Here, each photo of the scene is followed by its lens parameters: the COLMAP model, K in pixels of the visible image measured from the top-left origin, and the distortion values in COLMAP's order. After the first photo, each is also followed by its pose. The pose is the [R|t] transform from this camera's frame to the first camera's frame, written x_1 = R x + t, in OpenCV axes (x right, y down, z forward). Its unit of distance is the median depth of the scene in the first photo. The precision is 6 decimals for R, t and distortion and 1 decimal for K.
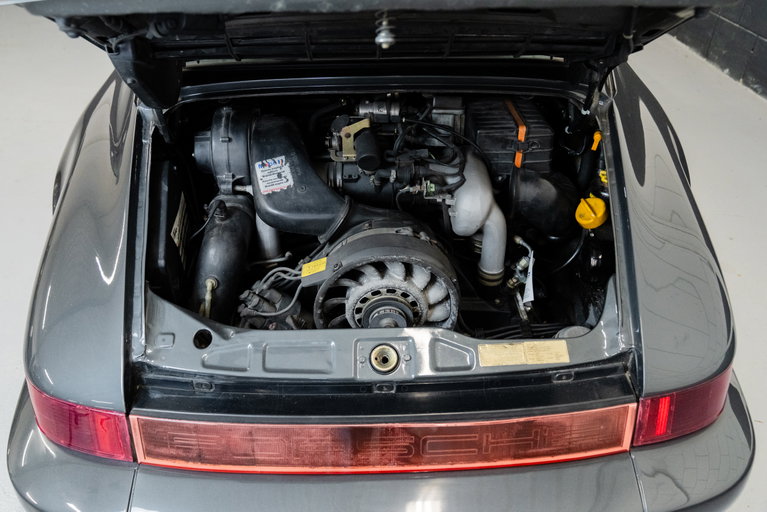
lens RADIAL K [[604.5, 0, 383.5], [0, 604.5, 256.0], [0, 0, 1]] dist [-0.017437, 0.001205]
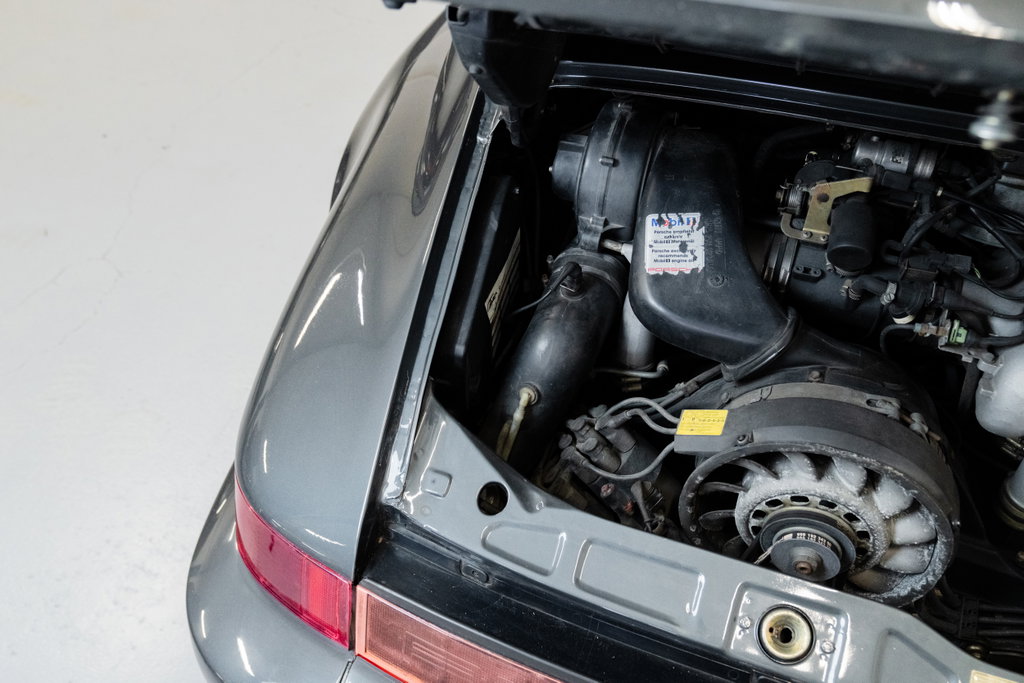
lens RADIAL K [[903.9, 0, 512.0], [0, 903.9, 341.5], [0, 0, 1]] dist [-0.005723, 0.003384]
pose [[0.924645, 0.259118, -0.279087, -0.059746], [-0.229517, 0.963957, 0.134571, -0.123700], [0.303897, -0.060376, 0.950790, 0.131282]]
